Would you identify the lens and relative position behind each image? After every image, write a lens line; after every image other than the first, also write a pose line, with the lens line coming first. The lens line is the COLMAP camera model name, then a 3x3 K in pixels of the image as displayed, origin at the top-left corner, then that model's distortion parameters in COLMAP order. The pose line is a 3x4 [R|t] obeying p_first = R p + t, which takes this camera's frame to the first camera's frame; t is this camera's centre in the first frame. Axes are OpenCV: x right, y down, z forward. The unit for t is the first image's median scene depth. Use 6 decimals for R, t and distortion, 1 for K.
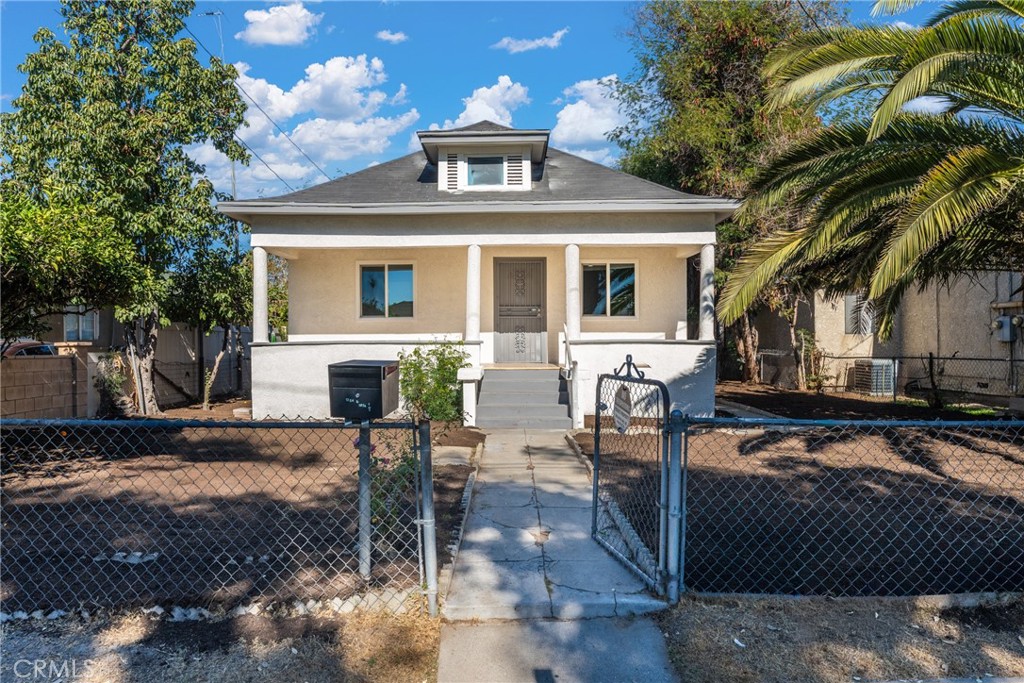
lens RADIAL K [[665.8, 0, 512.4], [0, 665.8, 345.0], [0, 0, 1]] dist [0.001895, -0.000168]
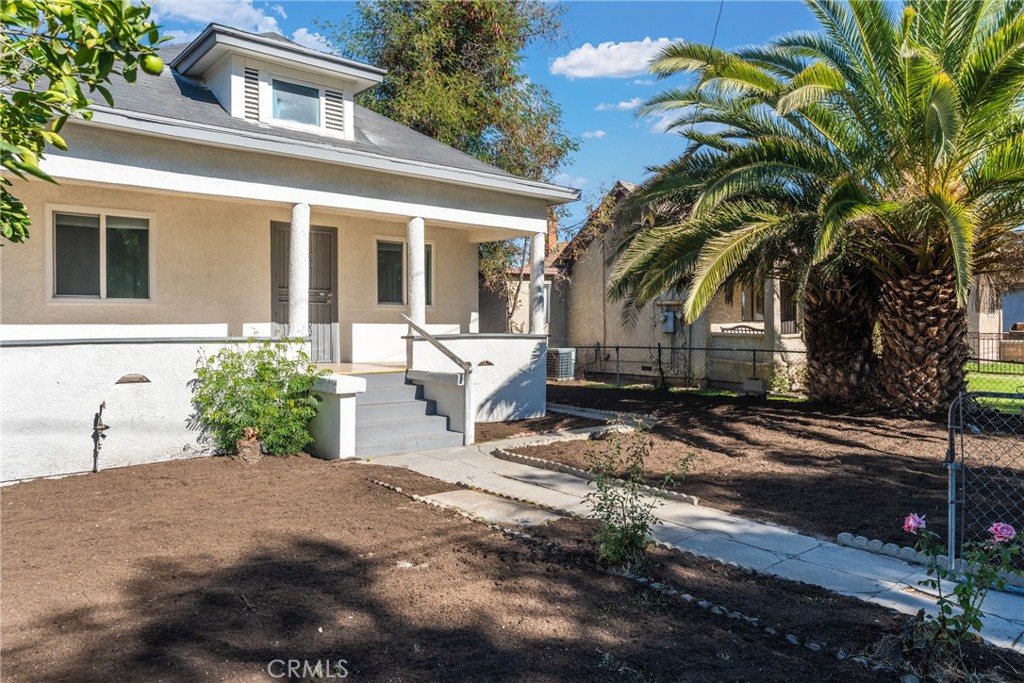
lens RADIAL K [[693.8, 0, 514.0], [0, 693.8, 332.4], [0, 0, 1]] dist [0.008301, 0.007301]
pose [[0.749191, -0.003770, 0.662343, -0.336924], [0.000781, 0.999988, 0.004808, -0.012182], [-0.662353, -0.003085, 0.749185, 0.246769]]
